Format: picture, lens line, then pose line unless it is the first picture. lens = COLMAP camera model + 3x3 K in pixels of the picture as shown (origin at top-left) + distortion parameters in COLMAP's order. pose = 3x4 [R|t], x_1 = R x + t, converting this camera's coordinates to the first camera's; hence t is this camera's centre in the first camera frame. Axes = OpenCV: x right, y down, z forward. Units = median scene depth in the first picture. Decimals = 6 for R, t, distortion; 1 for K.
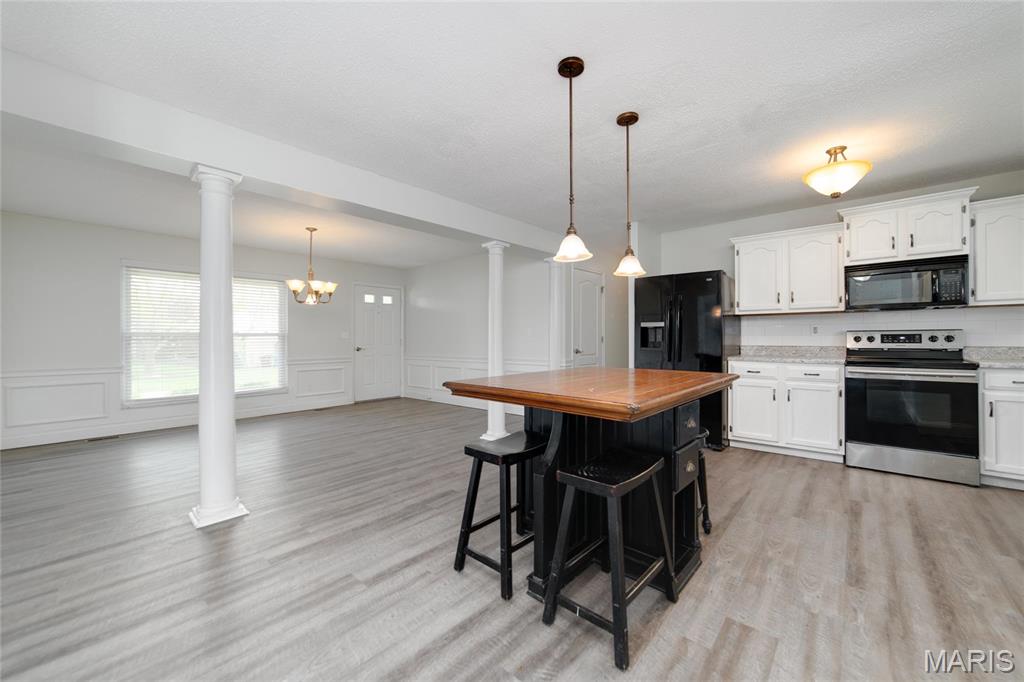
lens RADIAL K [[397.8, 0, 512.1], [0, 397.8, 343.0], [0, 0, 1]] dist [-0.010645, 0.002837]
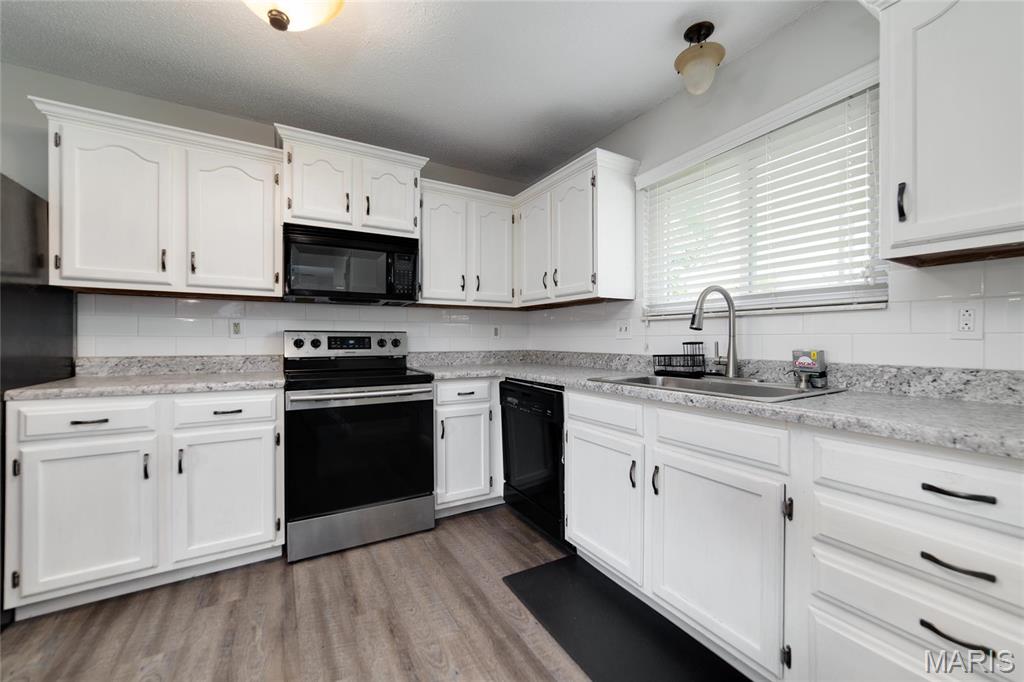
lens RADIAL K [[397.8, 0, 516.1], [0, 397.8, 338.1], [0, 0, 1]] dist [-0.010645, 0.002837]
pose [[0.310389, 0.010358, 0.950553, 0.388782], [0.006090, 0.999898, -0.012884, -0.008545], [-0.950590, 0.009788, 0.310294, 0.489044]]
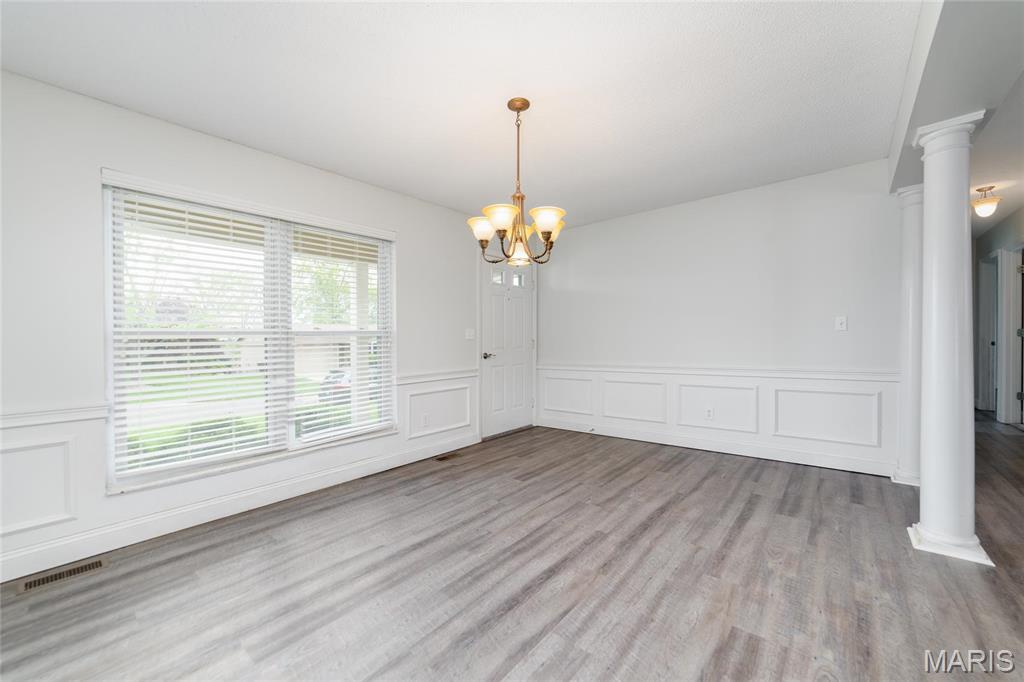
lens RADIAL K [[397.8, 0, 514.3], [0, 397.8, 342.2], [0, 0, 1]] dist [-0.010645, 0.002837]
pose [[0.999625, -0.010541, 0.025281, -0.716893], [0.010783, 0.999897, -0.009424, -0.003652], [-0.025179, 0.009694, 0.999636, 0.703789]]
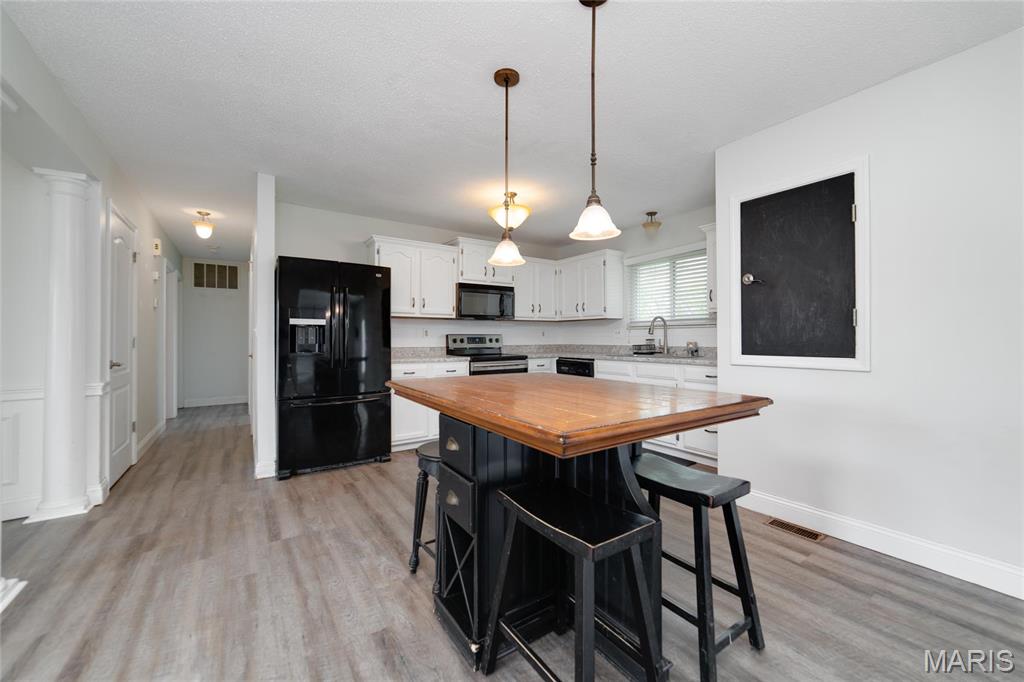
lens RADIAL K [[397.8, 0, 517.1], [0, 397.8, 338.7], [0, 0, 1]] dist [-0.010645, 0.002837]
pose [[0.235516, 0.005012, 0.971857, -0.358146], [0.011525, 0.999902, -0.007949, -0.004658], [-0.971802, 0.013073, 0.235435, 0.541224]]
